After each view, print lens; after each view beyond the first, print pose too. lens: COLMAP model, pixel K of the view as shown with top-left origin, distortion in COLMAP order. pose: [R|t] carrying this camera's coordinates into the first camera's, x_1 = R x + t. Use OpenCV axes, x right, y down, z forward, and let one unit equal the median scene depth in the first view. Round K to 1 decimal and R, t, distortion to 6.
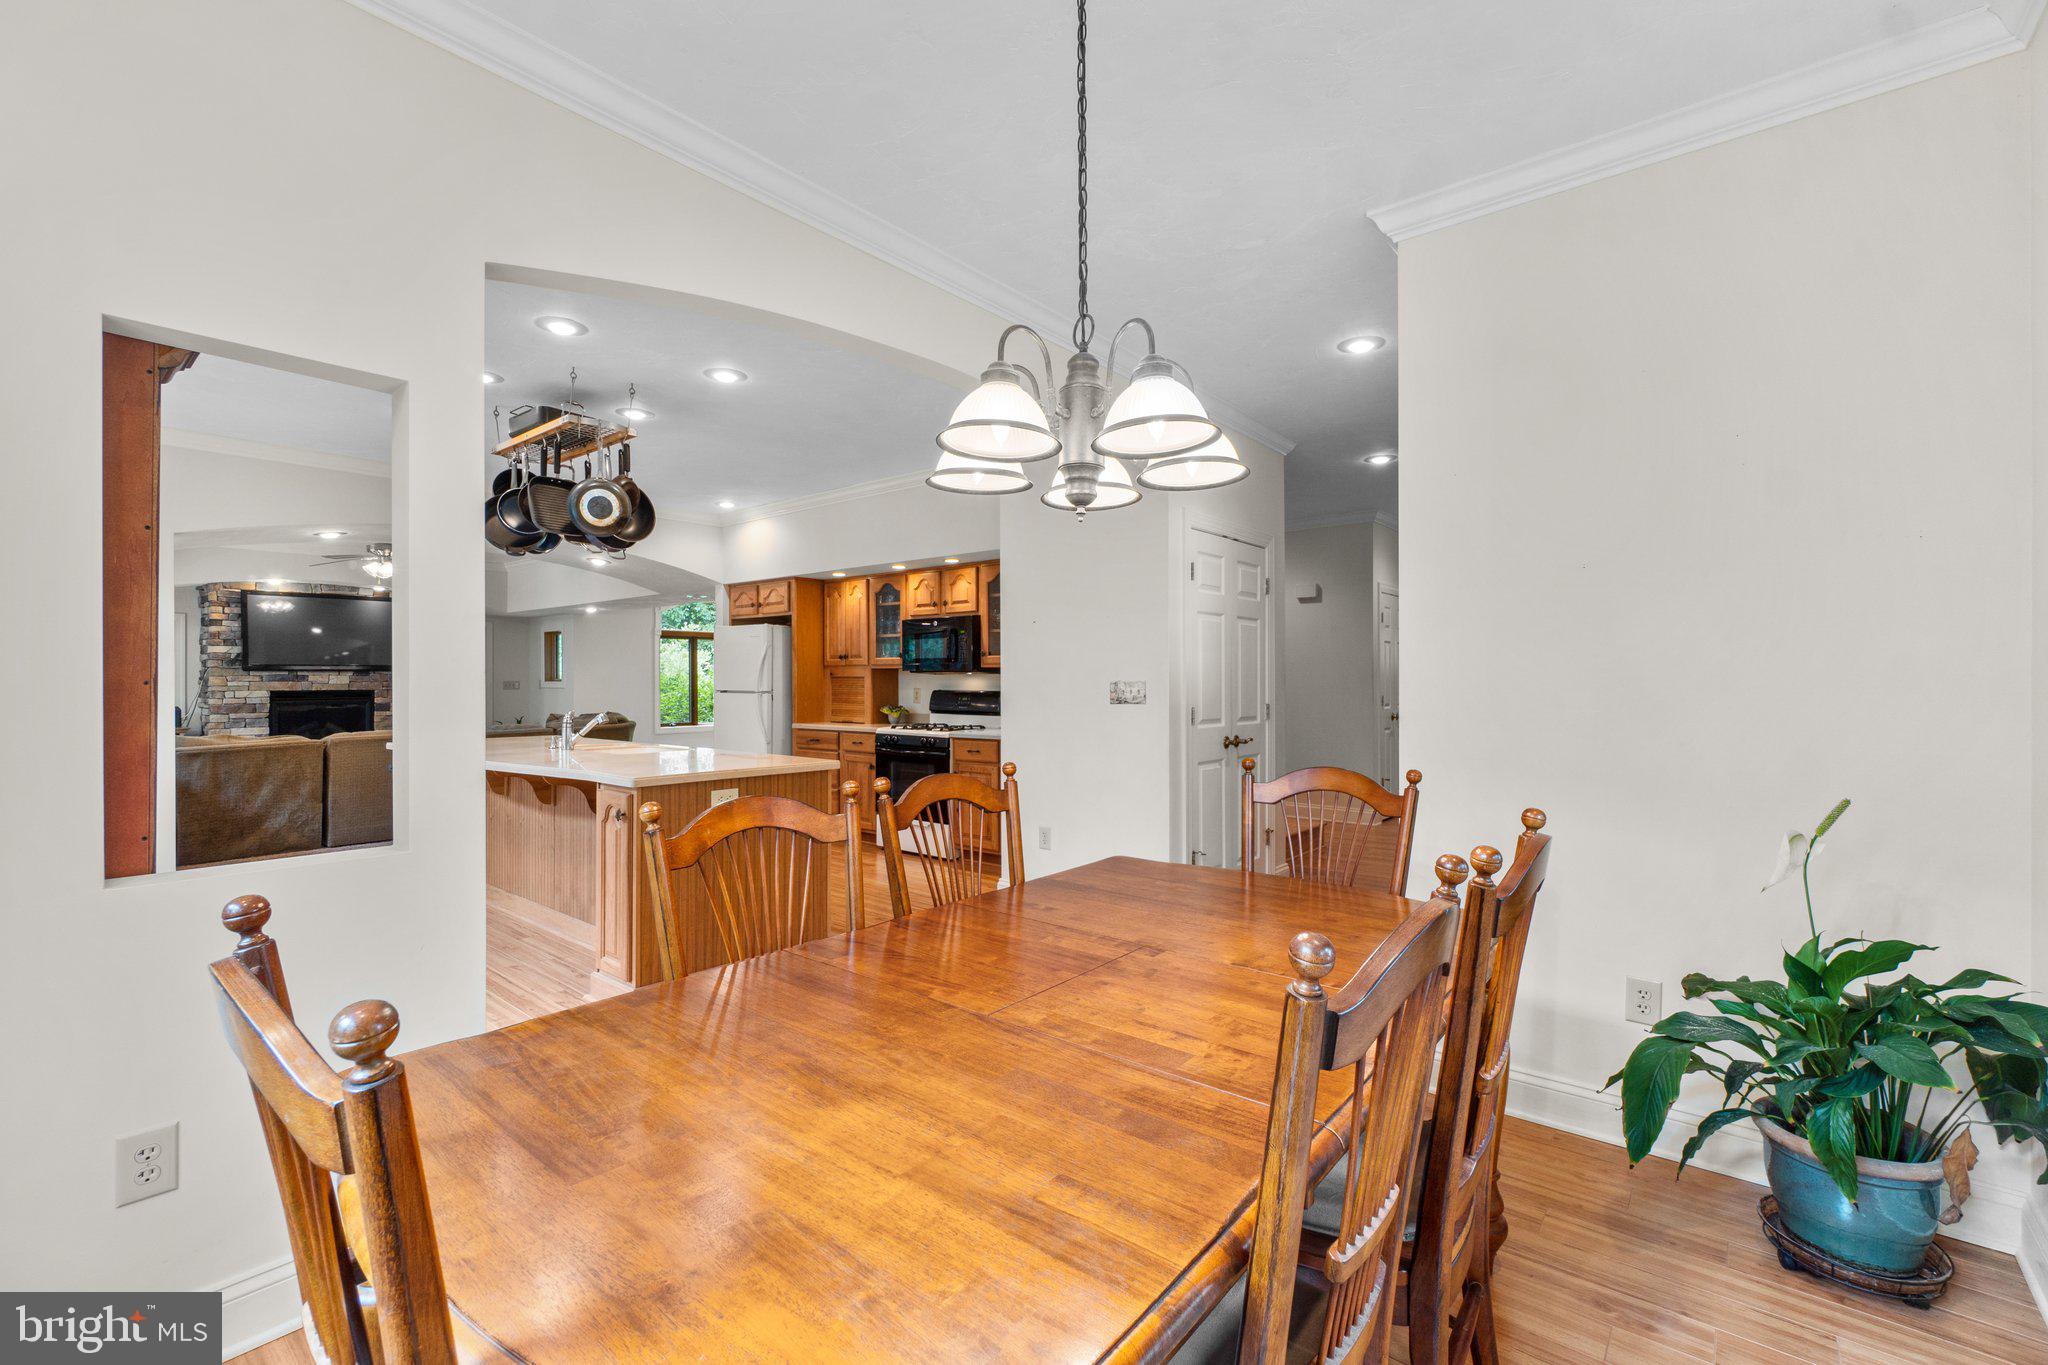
lens RADIAL K [[877.8, 0, 1020.5], [0, 877.8, 678.2], [0, 0, 1]] dist [-0.001500, 0.000305]
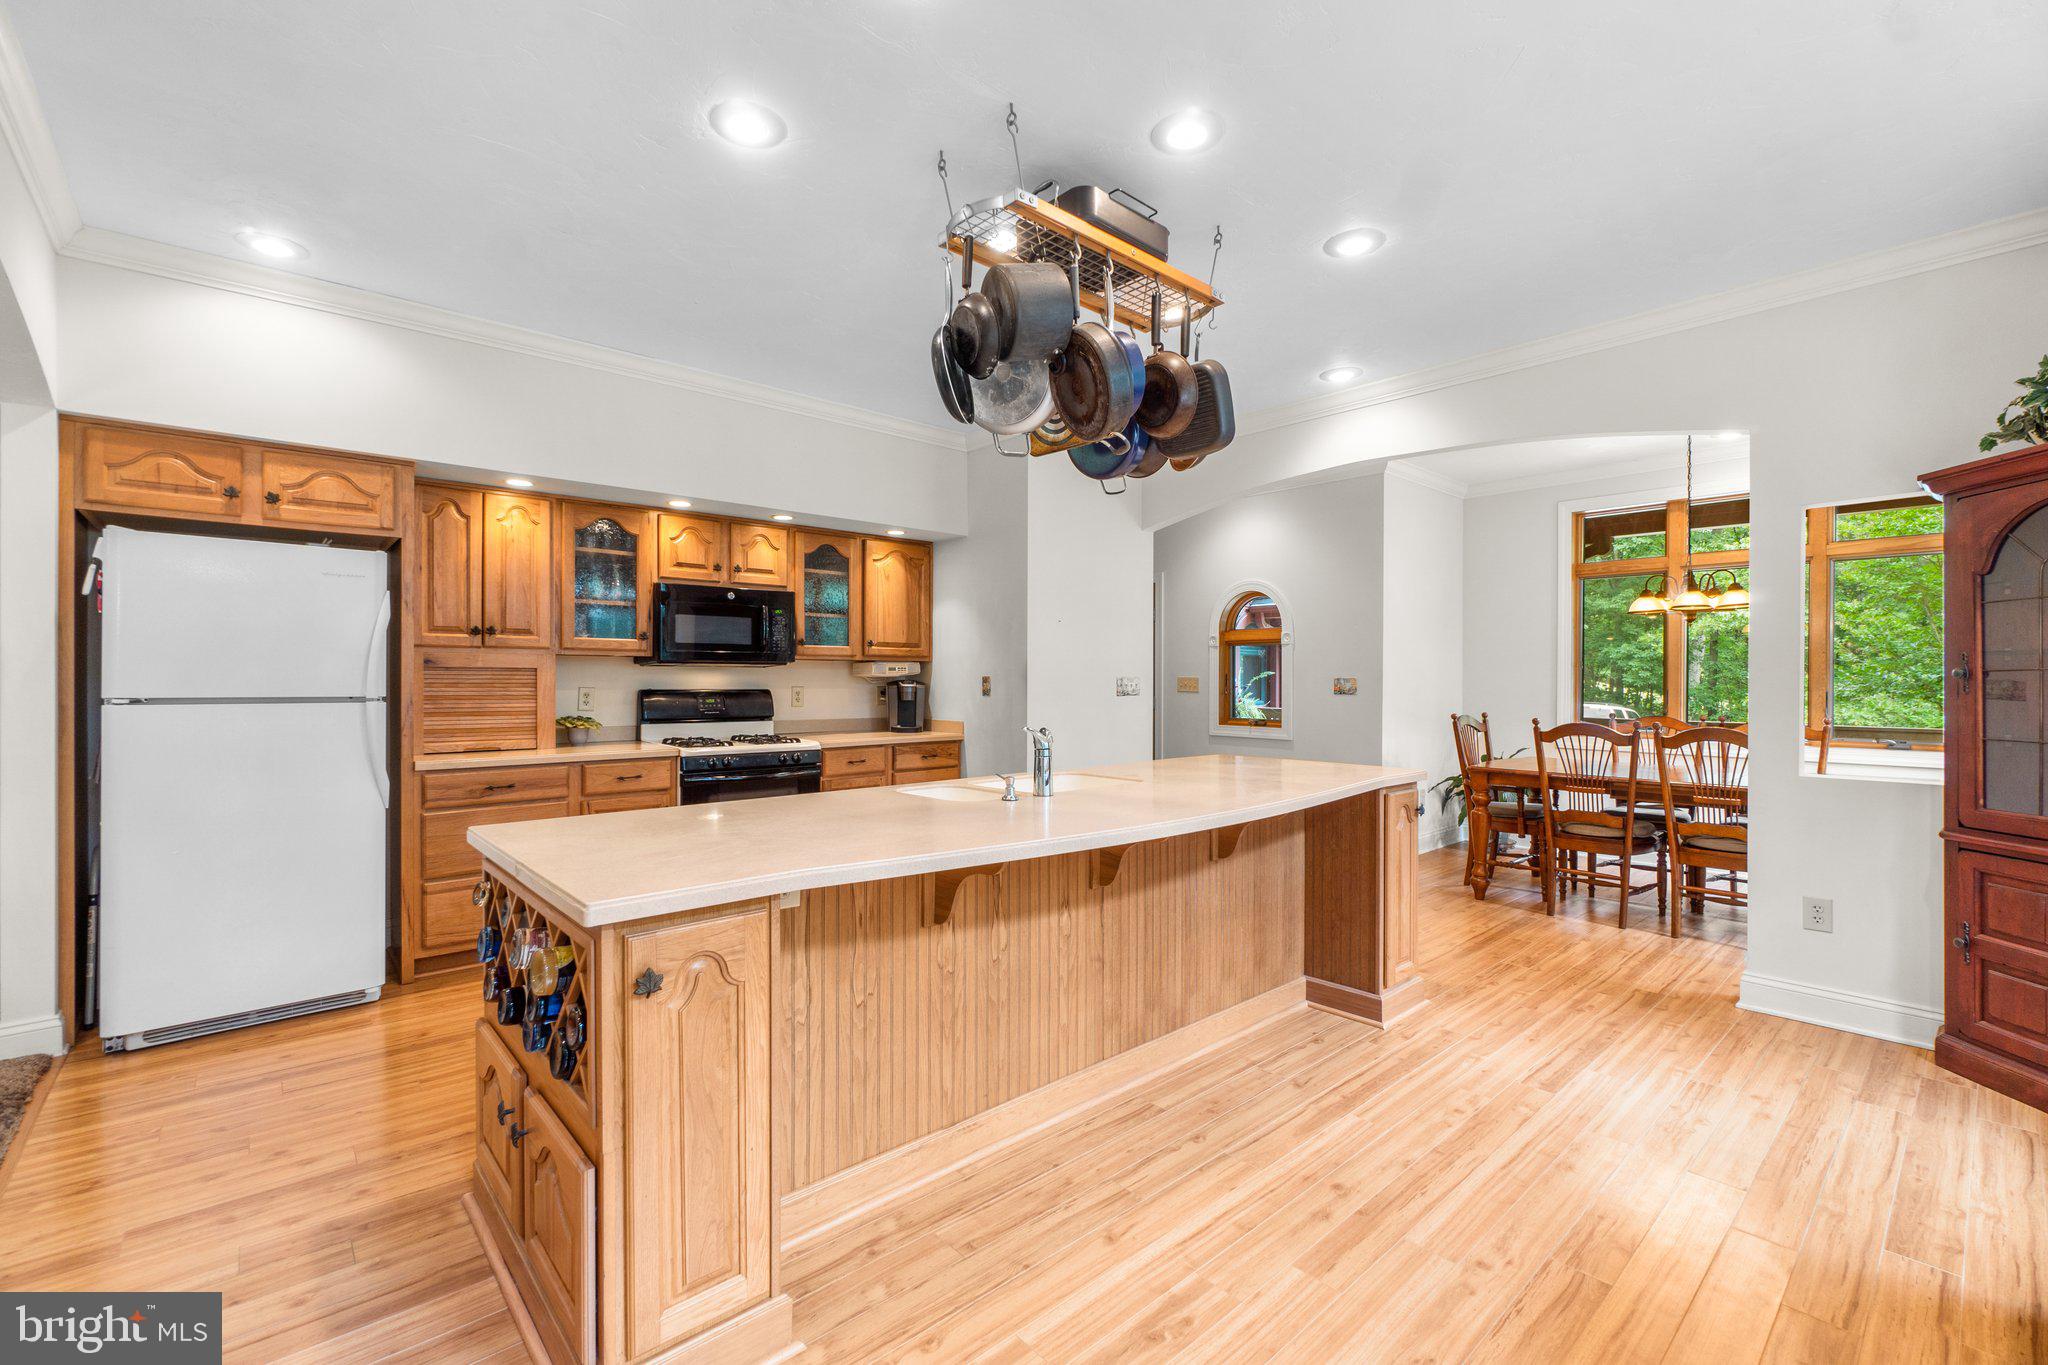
lens RADIAL K [[877.8, 0, 1010.4], [0, 877.8, 681.5], [0, 0, 1]] dist [-0.001500, 0.000305]
pose [[0.152882, -0.003345, 0.988239, -0.690261], [-0.005387, 0.999977, 0.004218, 0.003064], [-0.988230, -0.005969, 0.152860, 0.596152]]
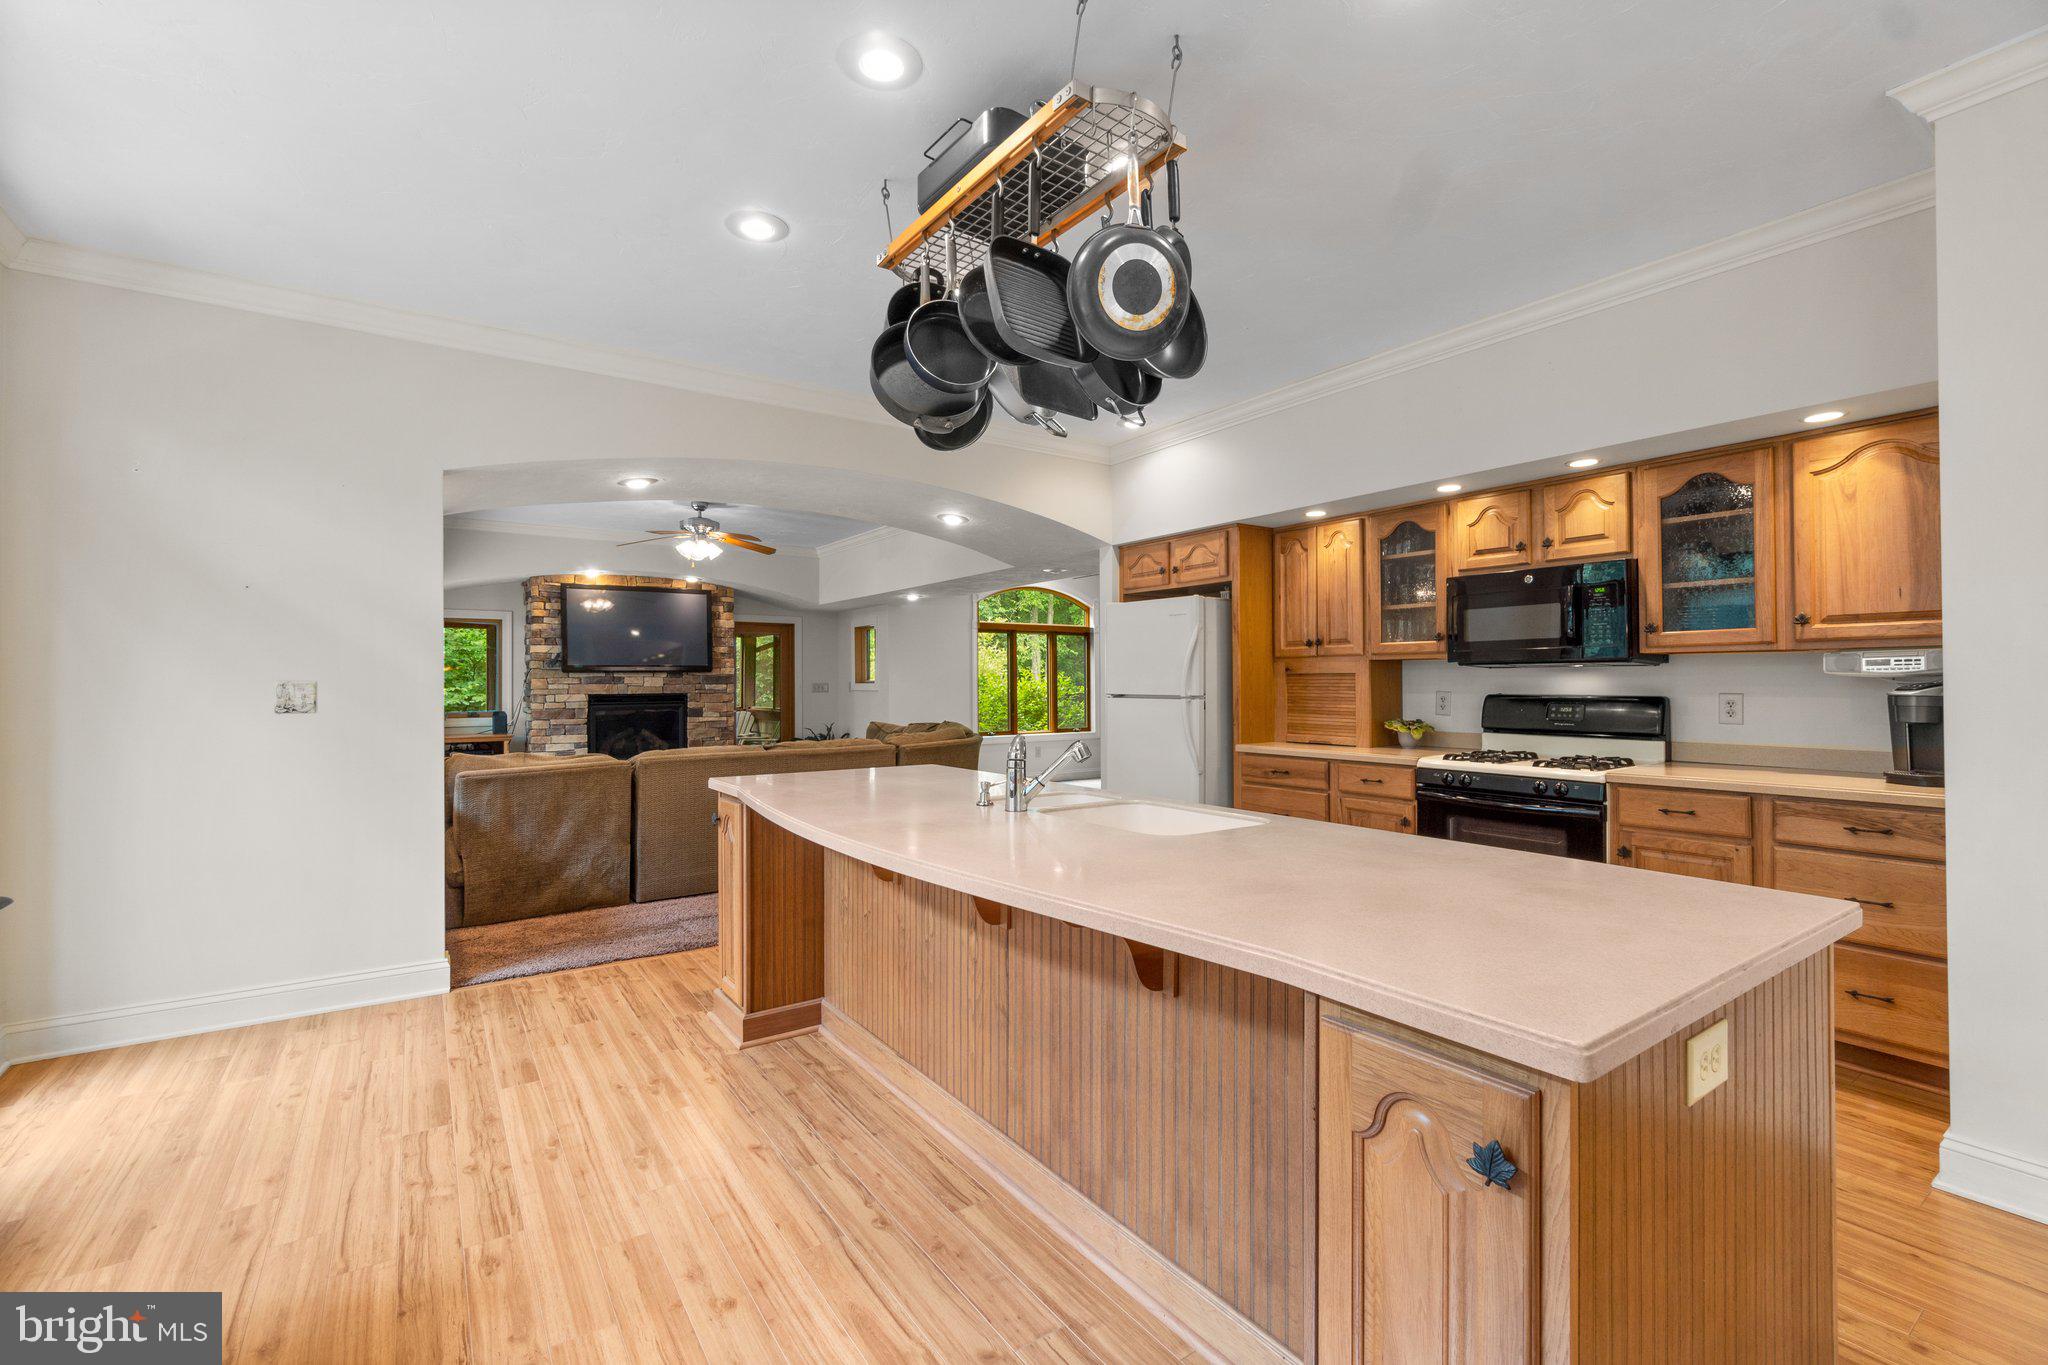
lens RADIAL K [[877.8, 0, 1022.2], [0, 877.8, 675.4], [0, 0, 1]] dist [-0.001500, 0.000305]
pose [[0.964334, -0.005754, -0.264625, -0.239295], [0.004293, 0.999972, -0.006102, 0.002848], [0.264653, 0.004748, 0.964332, 0.319015]]
